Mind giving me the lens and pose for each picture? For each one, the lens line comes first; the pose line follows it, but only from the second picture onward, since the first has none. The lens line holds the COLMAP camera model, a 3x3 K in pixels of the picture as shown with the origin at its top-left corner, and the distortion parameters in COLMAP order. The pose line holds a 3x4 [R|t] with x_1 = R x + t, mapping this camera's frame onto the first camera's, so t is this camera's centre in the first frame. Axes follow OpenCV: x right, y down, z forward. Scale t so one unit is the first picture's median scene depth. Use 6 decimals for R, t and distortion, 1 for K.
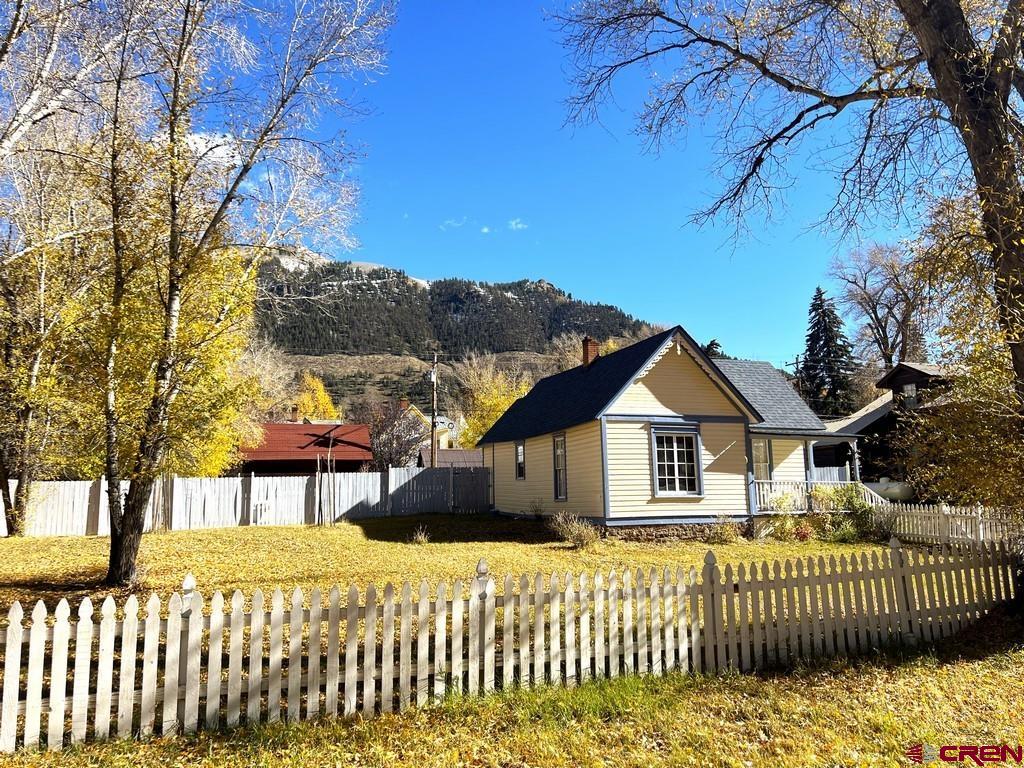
lens RADIAL K [[763.6, 0, 516.3], [0, 763.6, 391.3], [0, 0, 1]] dist [0.056311, -0.065281]
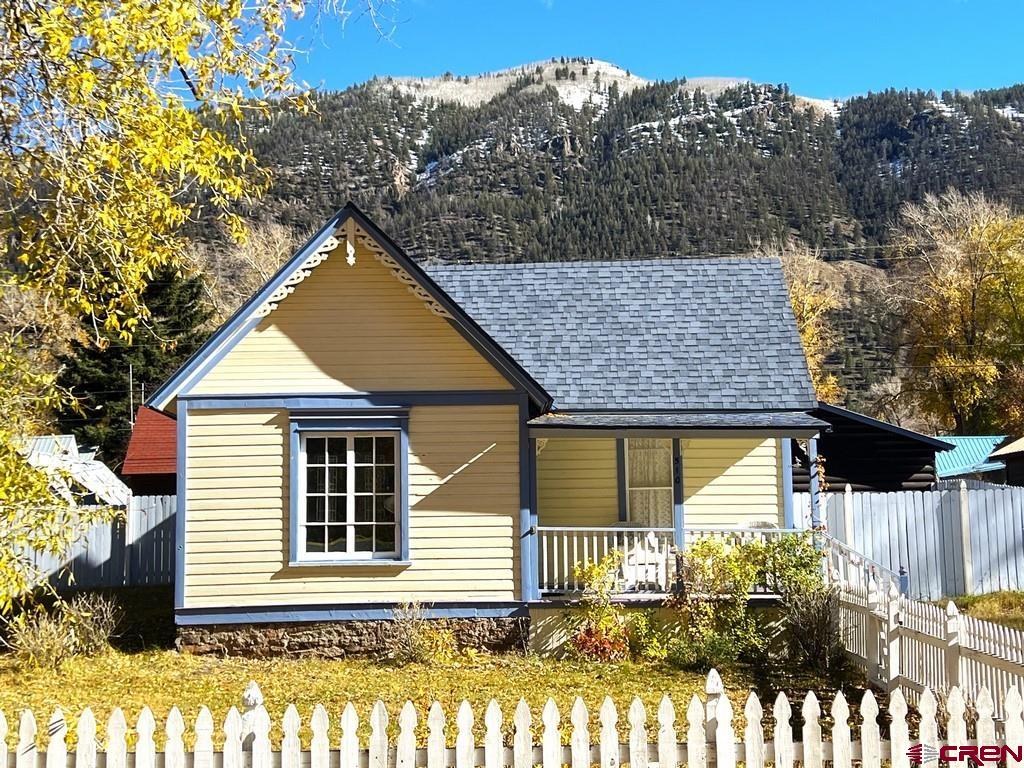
lens RADIAL K [[1459.0, 0, 515.9], [0, 1459.0, 409.3], [0, 0, 1]] dist [0.203919, -0.663831]
pose [[0.943083, -0.027039, -0.331455, 0.602977], [0.046205, 0.997676, 0.050081, 0.000476], [0.329331, -0.062546, 0.942141, 0.176838]]
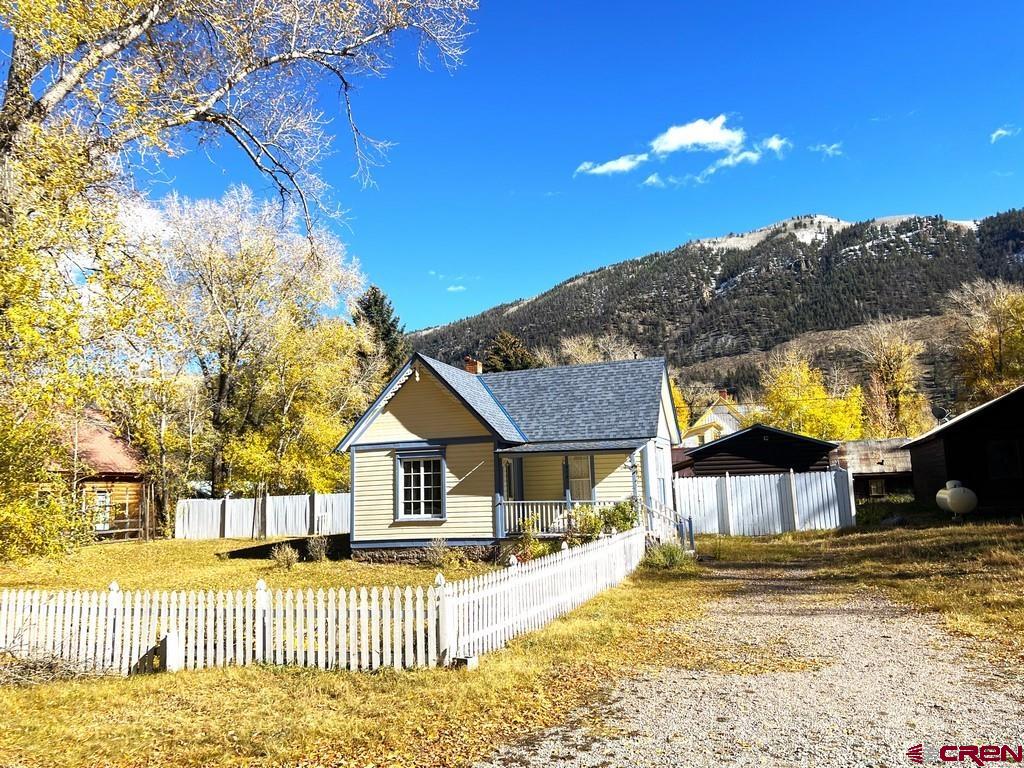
lens RADIAL K [[785.3, 0, 512.7], [0, 785.3, 389.4], [0, 0, 1]] dist [0.065247, -0.080714]
pose [[0.783111, -0.095637, -0.614484, 0.952256], [0.107071, 0.994084, -0.018264, -0.003798], [0.612595, -0.051491, 0.788718, 0.249019]]
